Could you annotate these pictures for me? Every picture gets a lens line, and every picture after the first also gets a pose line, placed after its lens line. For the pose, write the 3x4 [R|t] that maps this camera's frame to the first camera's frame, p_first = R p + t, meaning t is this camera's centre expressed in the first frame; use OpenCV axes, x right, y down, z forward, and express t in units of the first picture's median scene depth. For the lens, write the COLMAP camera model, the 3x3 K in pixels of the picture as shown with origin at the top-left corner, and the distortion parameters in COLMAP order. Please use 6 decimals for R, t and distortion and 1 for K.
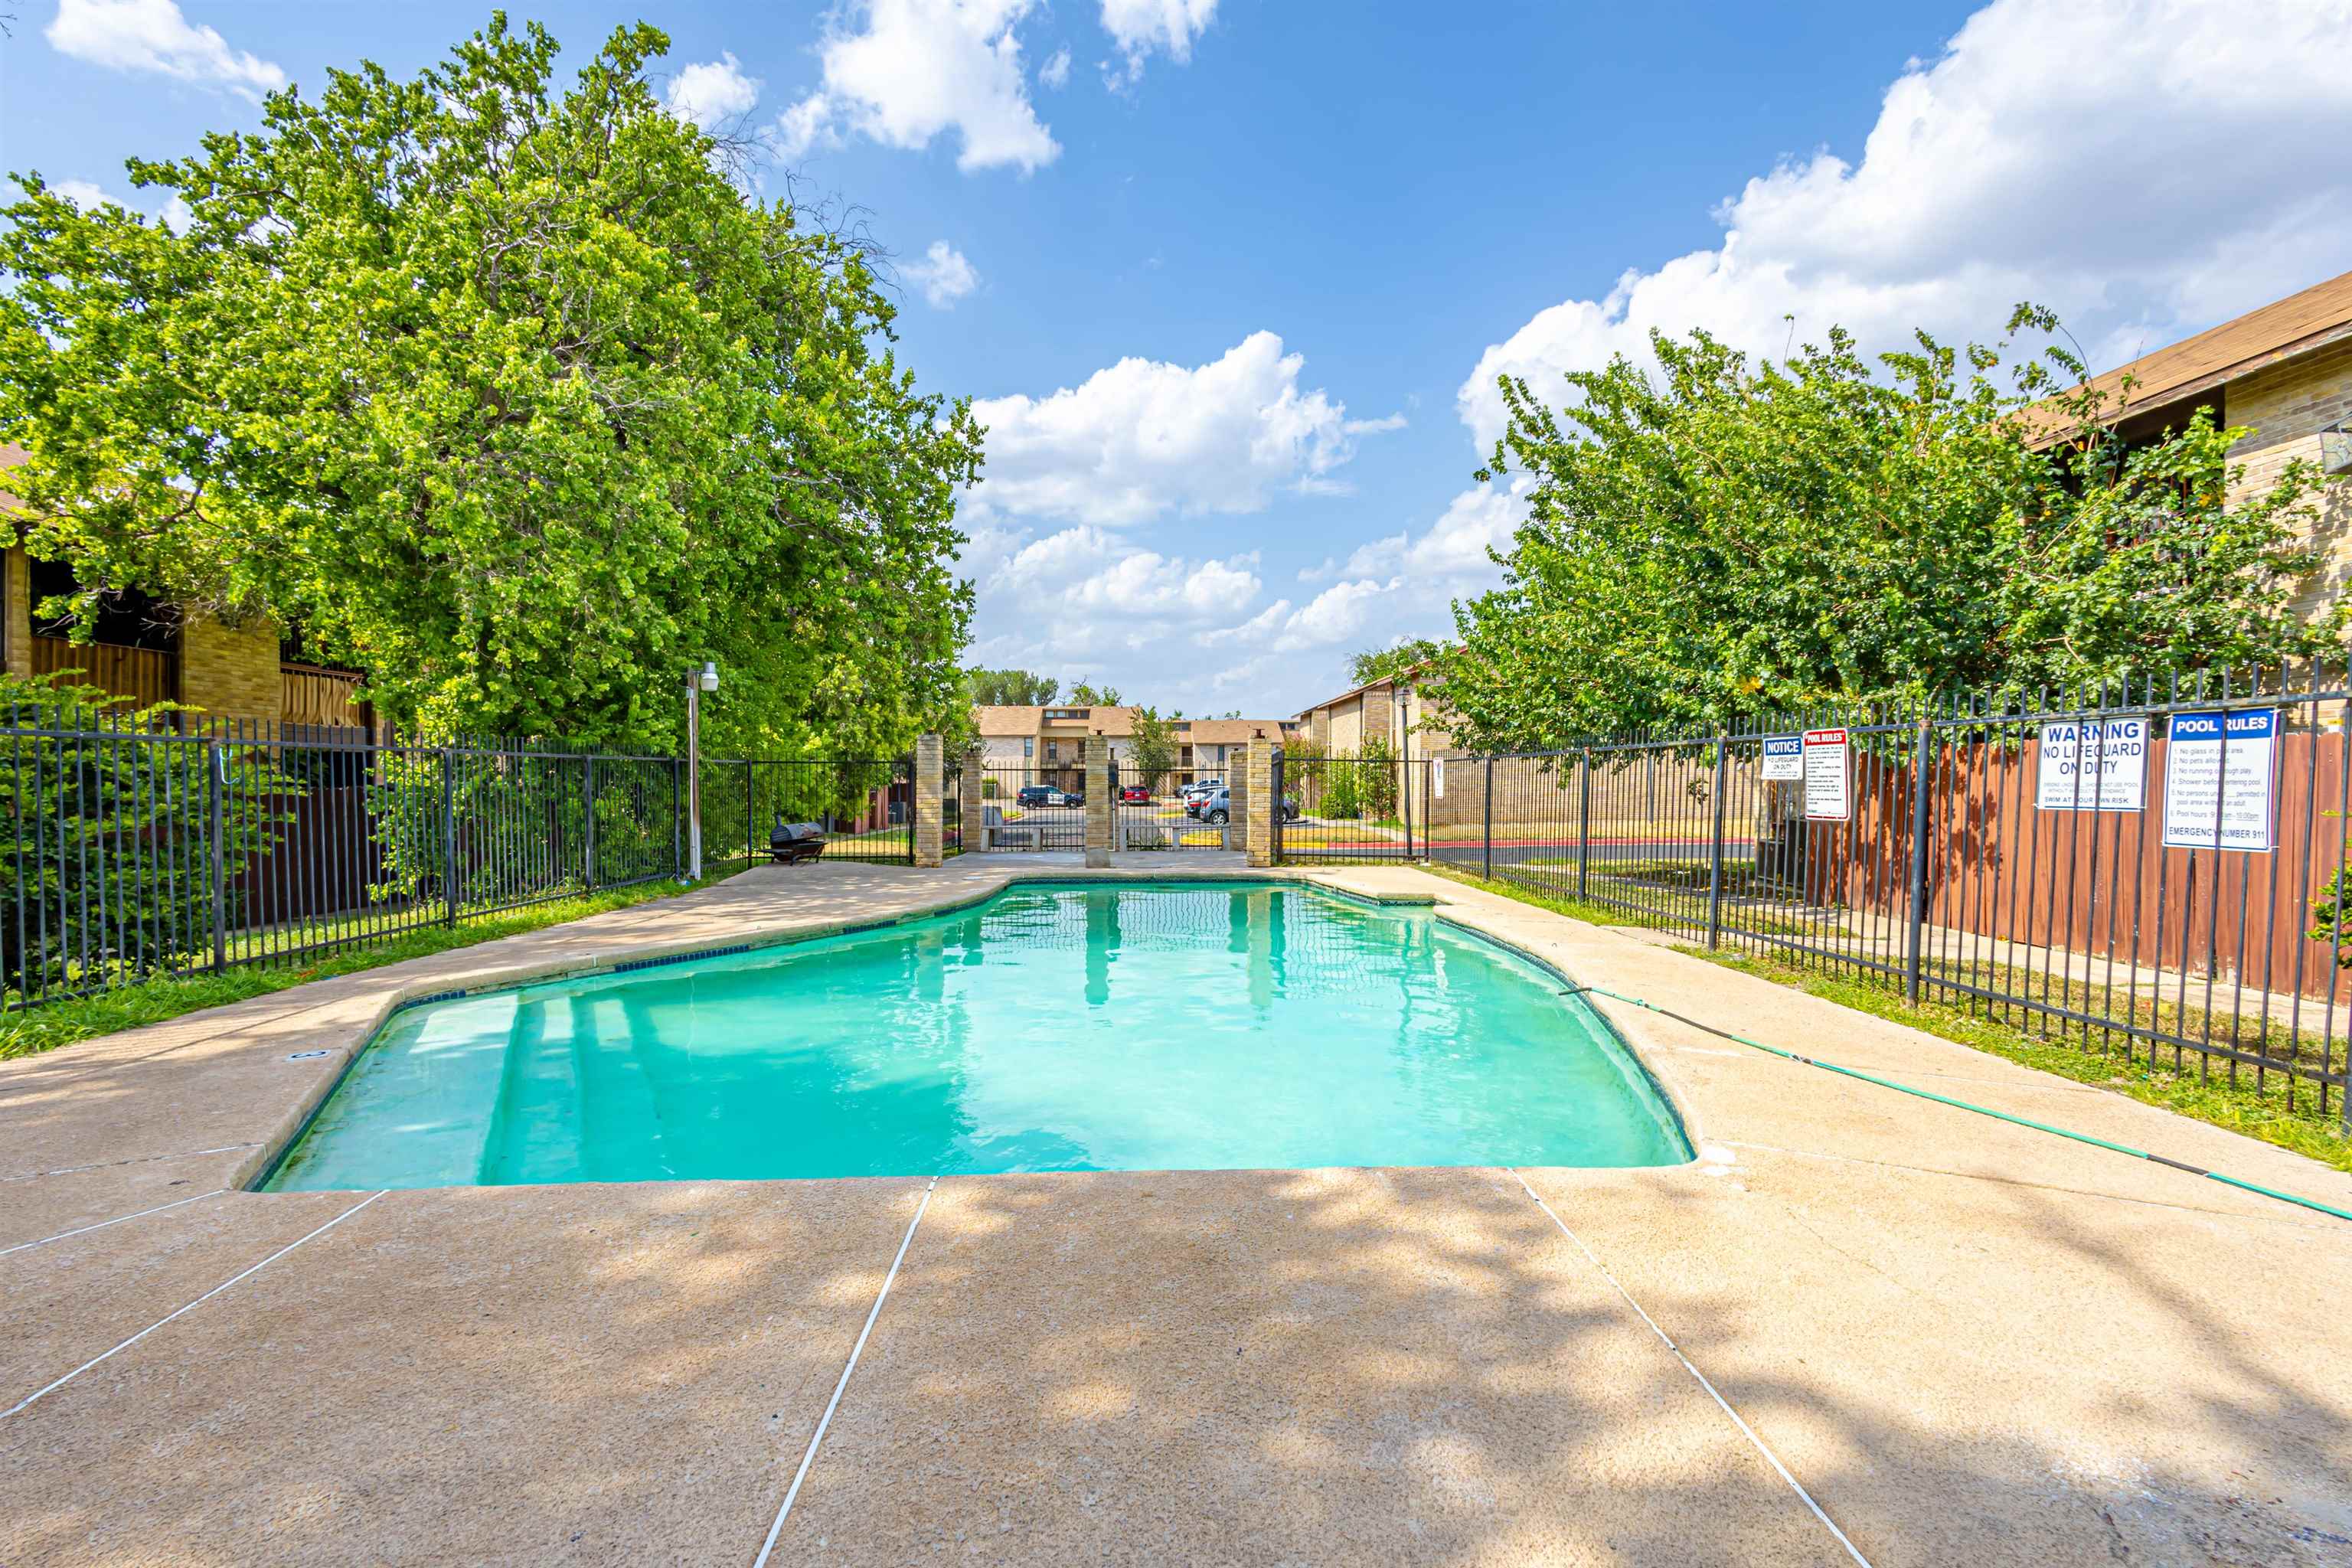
lens RADIAL K [[1119.8, 0, 1170.5], [0, 1119.8, 691.9], [0, 0, 1]] dist [0.071716, 0.000022]
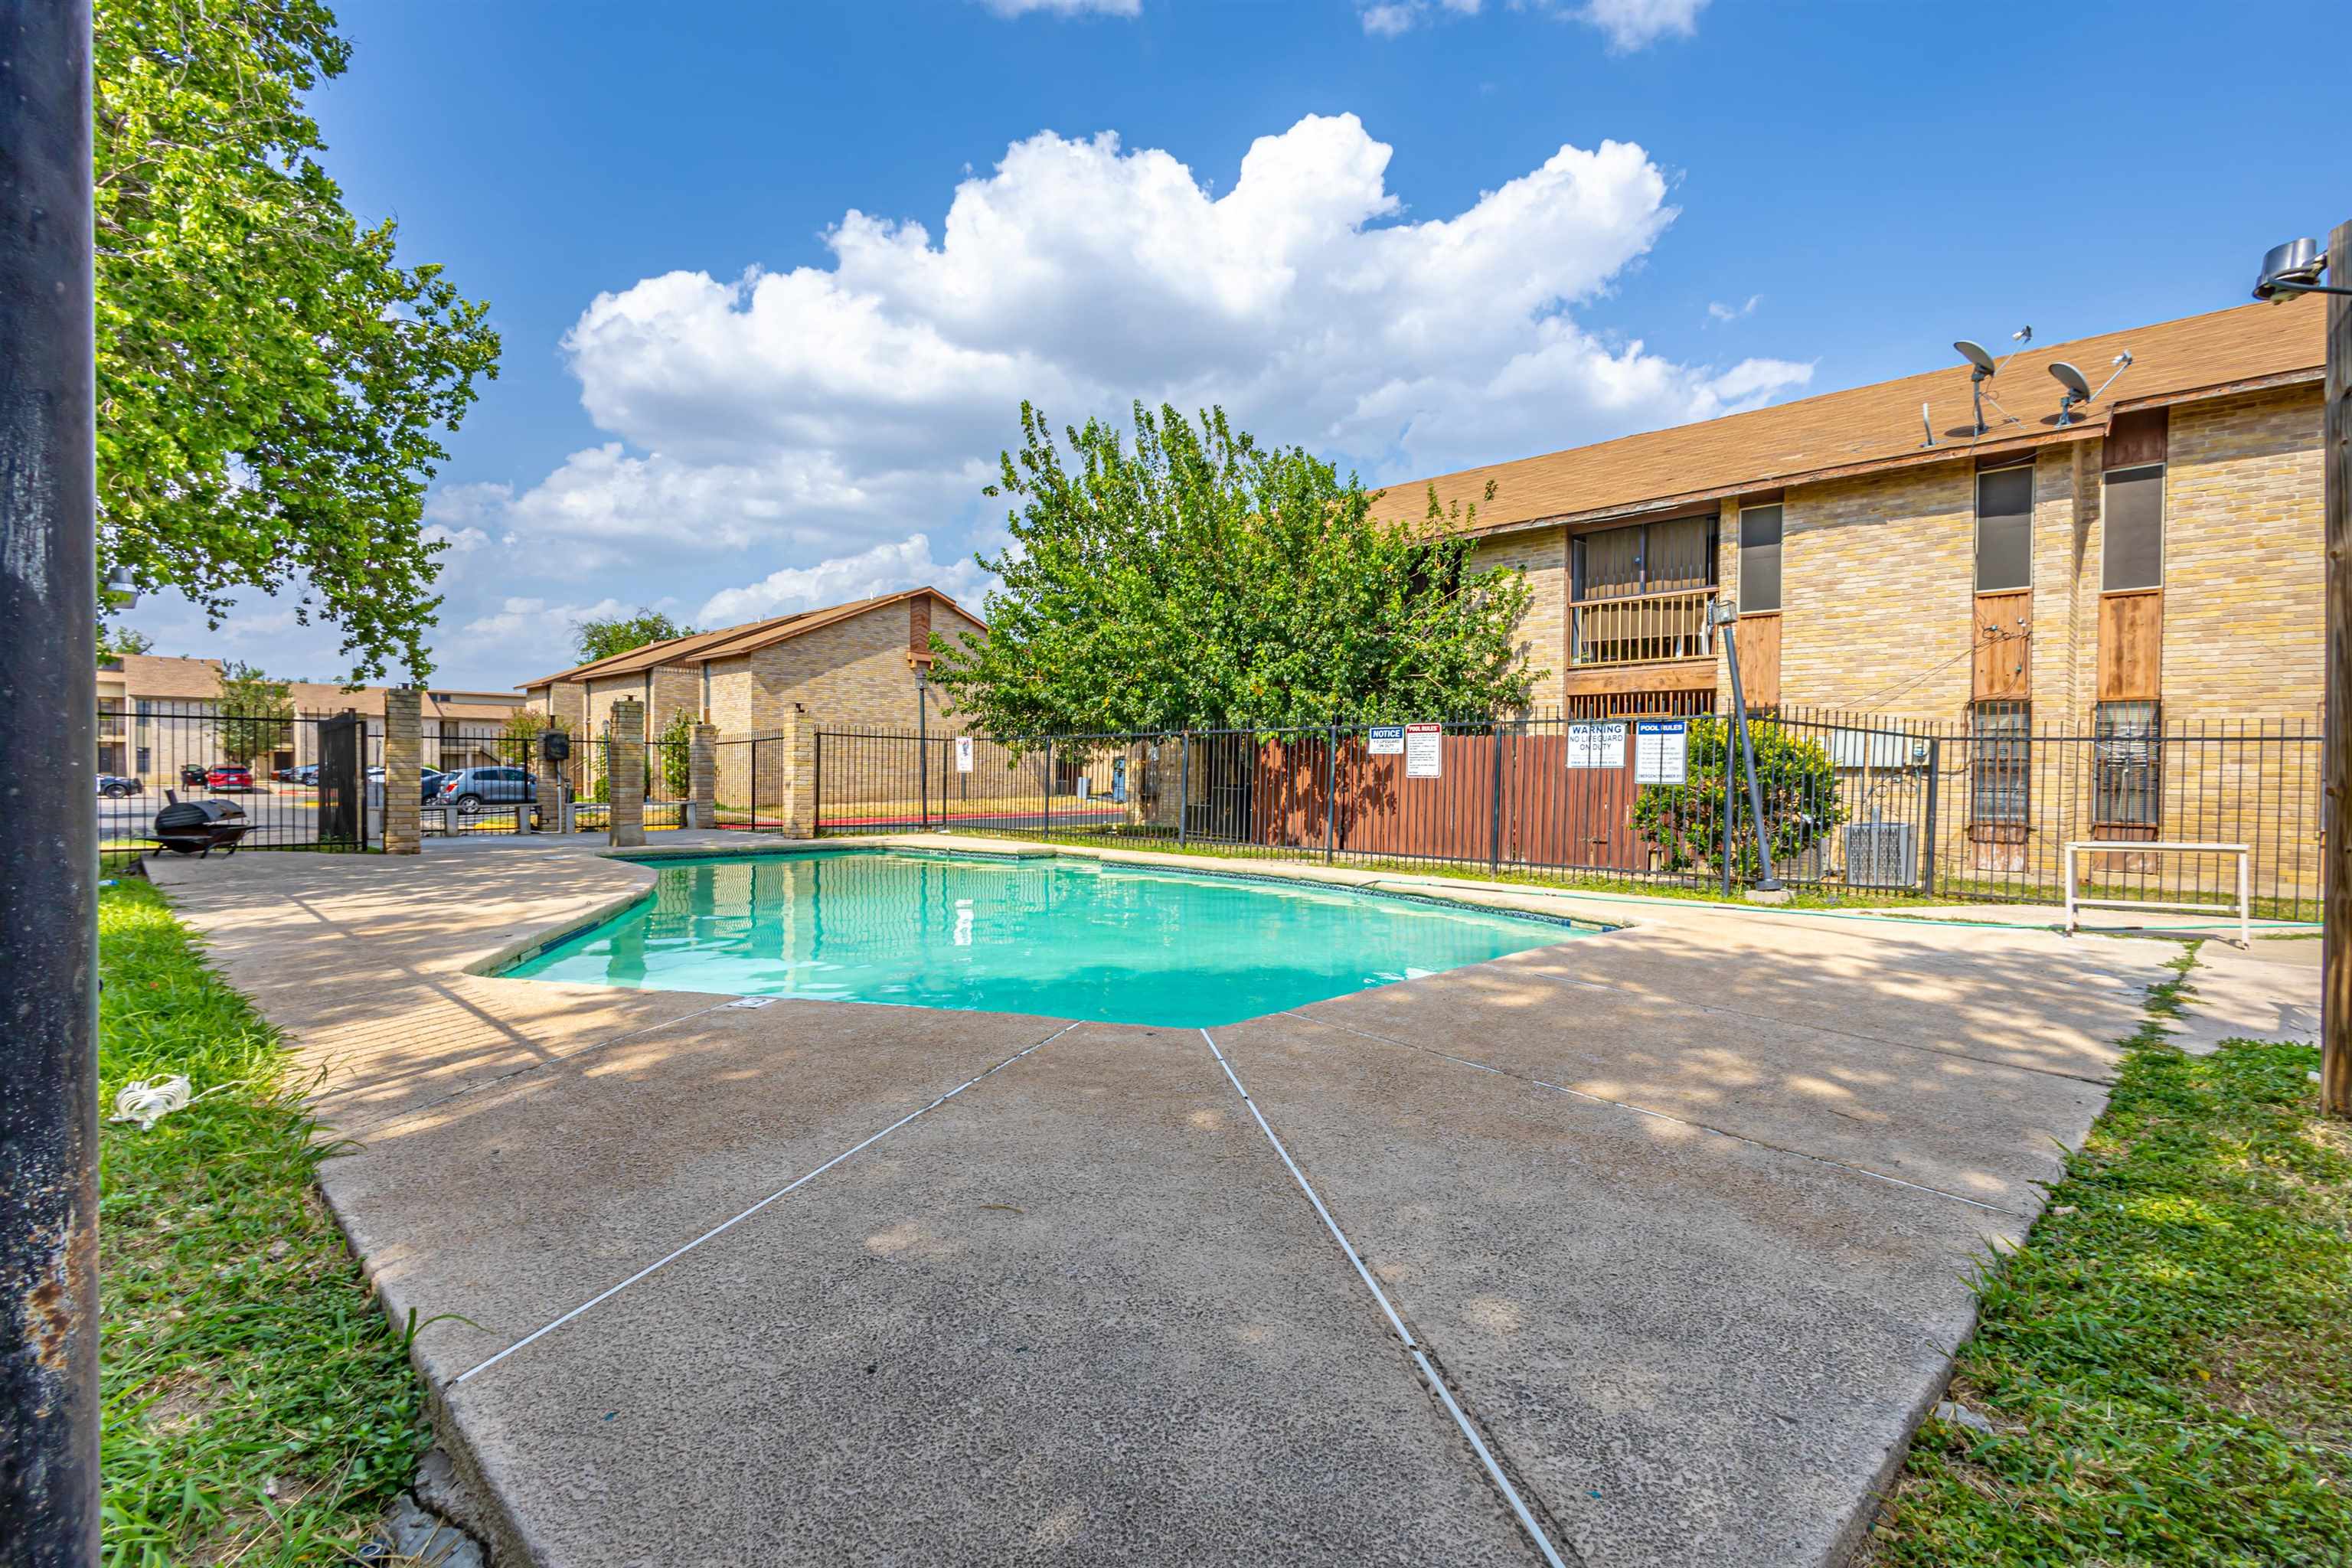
lens RADIAL K [[1087.6, 0, 1177.6], [0, 1087.6, 778.0], [0, 0, 1]] dist [0.007158, 0.000200]
pose [[0.719668, -0.002032, 0.694315, -0.592627], [-0.061354, 0.995898, 0.066508, 0.021249], [-0.691602, -0.090463, 0.716591, 0.083203]]
